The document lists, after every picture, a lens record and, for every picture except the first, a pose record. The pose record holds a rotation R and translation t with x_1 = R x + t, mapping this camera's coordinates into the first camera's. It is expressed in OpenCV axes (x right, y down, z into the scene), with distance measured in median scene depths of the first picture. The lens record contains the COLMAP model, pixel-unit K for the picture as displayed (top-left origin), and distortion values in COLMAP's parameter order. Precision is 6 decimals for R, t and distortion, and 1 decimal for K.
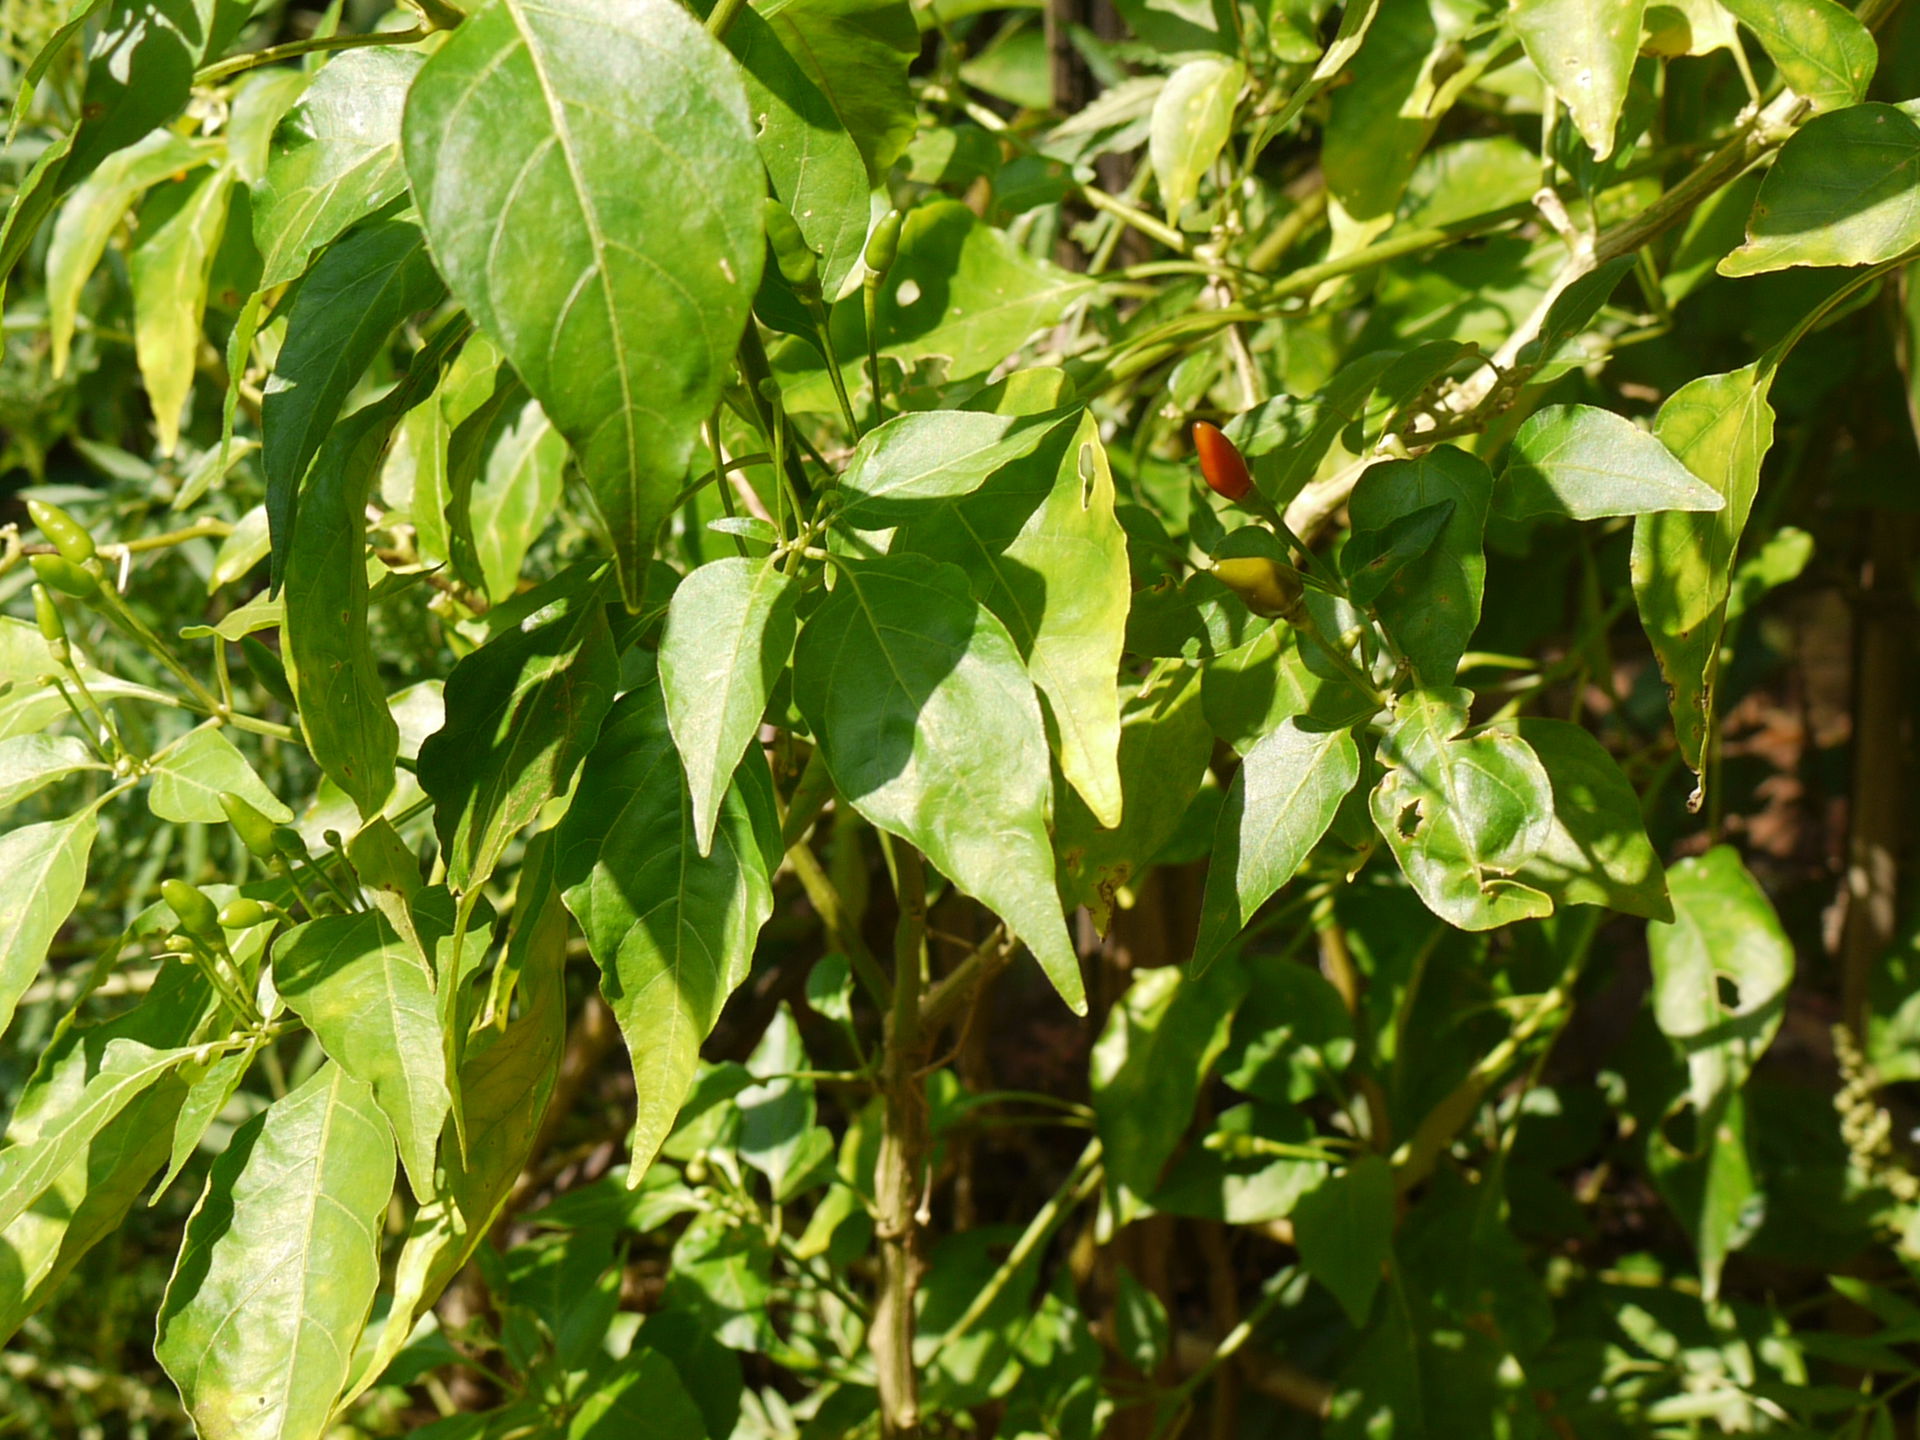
lens RADIAL K [[3037.3, 0, 953.7], [0, 3037.3, 717.3], [0, 0, 1]] dist [-0.055960, 0.000000]
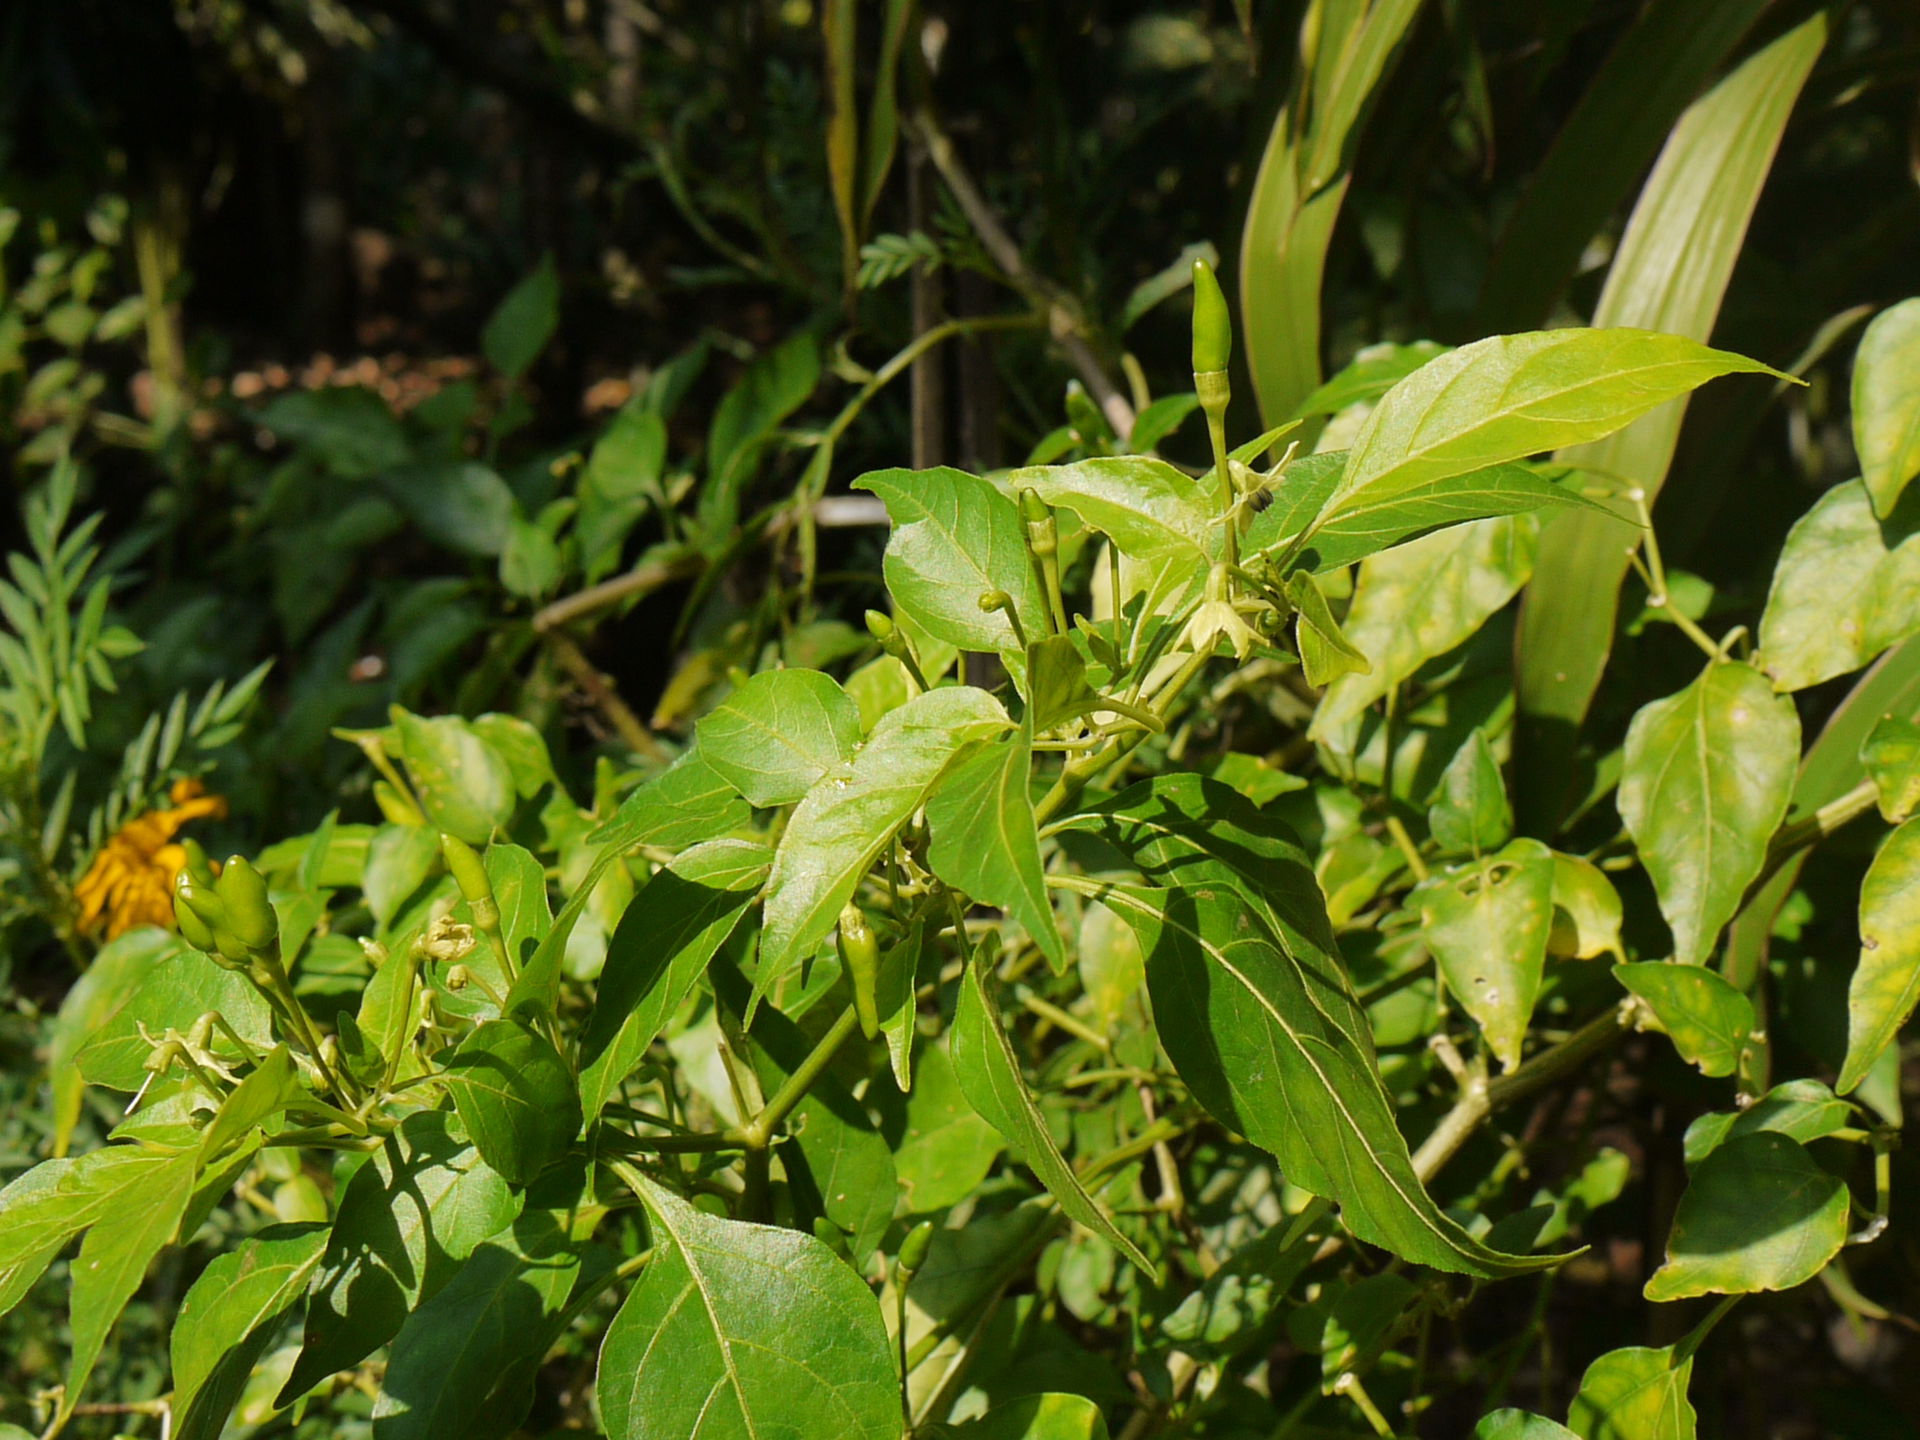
lens RADIAL K [[3037.3, 0, 967.9], [0, 3037.3, 721.4], [0, 0, 1]] dist [-0.055960, 0.000000]
pose [[0.995614, -0.001347, 0.093545, -0.115704], [0.008884, 0.996740, -0.080192, -0.273324], [-0.093132, 0.080672, 0.992380, -0.151548]]
